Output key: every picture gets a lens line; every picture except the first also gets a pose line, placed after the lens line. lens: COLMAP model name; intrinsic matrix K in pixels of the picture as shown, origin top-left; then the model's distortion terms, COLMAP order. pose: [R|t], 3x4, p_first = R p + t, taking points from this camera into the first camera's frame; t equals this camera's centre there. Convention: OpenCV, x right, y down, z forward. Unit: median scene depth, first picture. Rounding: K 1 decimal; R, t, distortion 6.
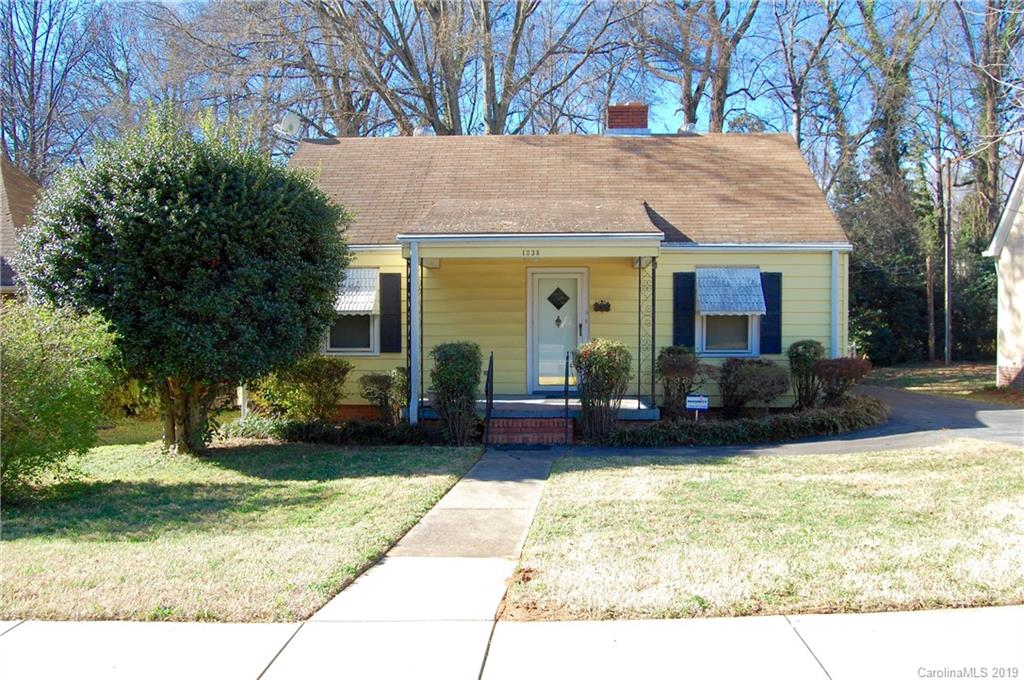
lens RADIAL K [[803.9, 0, 512.0], [0, 803.9, 340.0], [0, 0, 1]] dist [-0.091759, 0.008472]
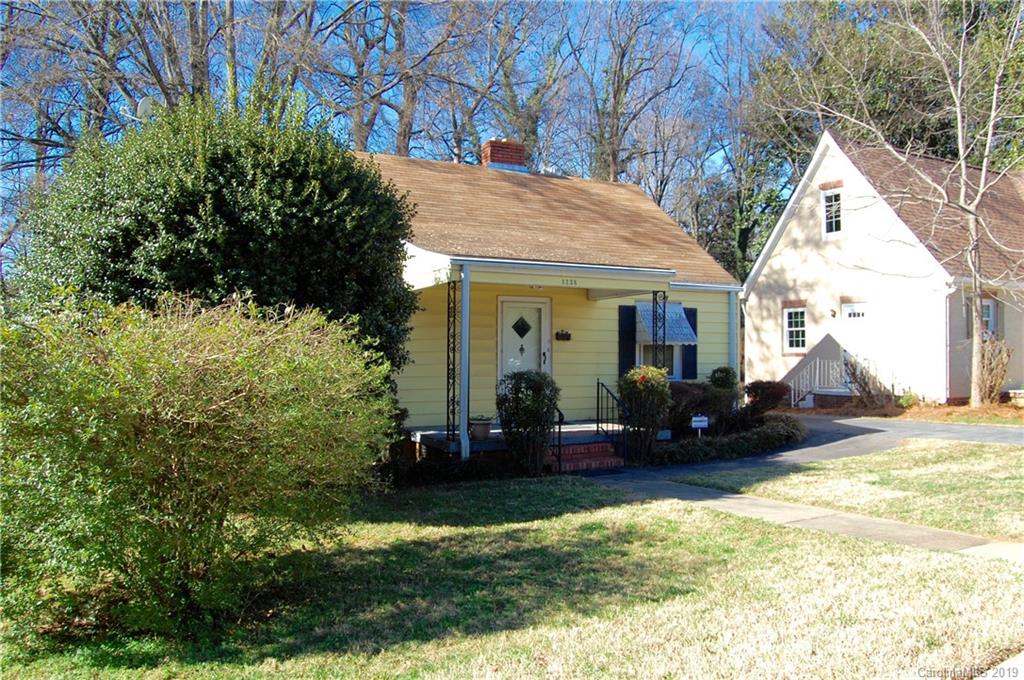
lens RADIAL K [[803.9, 0, 512.0], [0, 803.9, 340.0], [0, 0, 1]] dist [-0.091759, 0.008472]
pose [[0.855930, 0.013286, 0.516921, -0.486480], [0.006053, 0.999344, -0.035708, 0.000865], [-0.517057, 0.033692, 0.855288, 0.143370]]
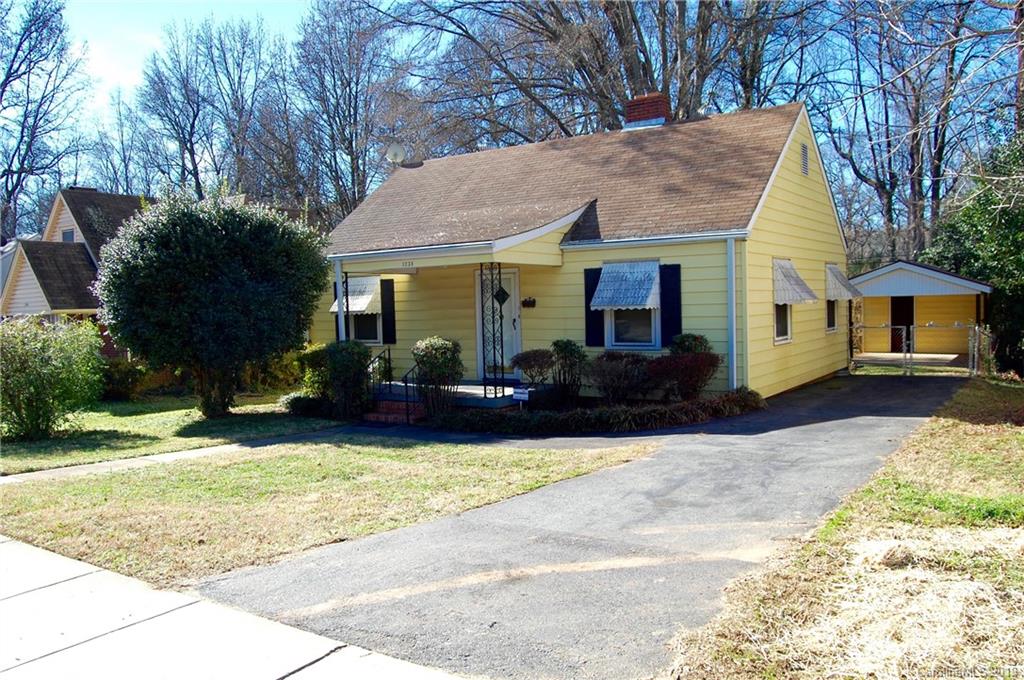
lens RADIAL K [[803.9, 0, 512.0], [0, 803.9, 340.0], [0, 0, 1]] dist [-0.091759, 0.008472]
pose [[0.854949, 0.000533, -0.518711, 0.666819], [0.017511, 0.999400, 0.029889, -0.024277], [0.518416, -0.034636, 0.854427, 0.046357]]
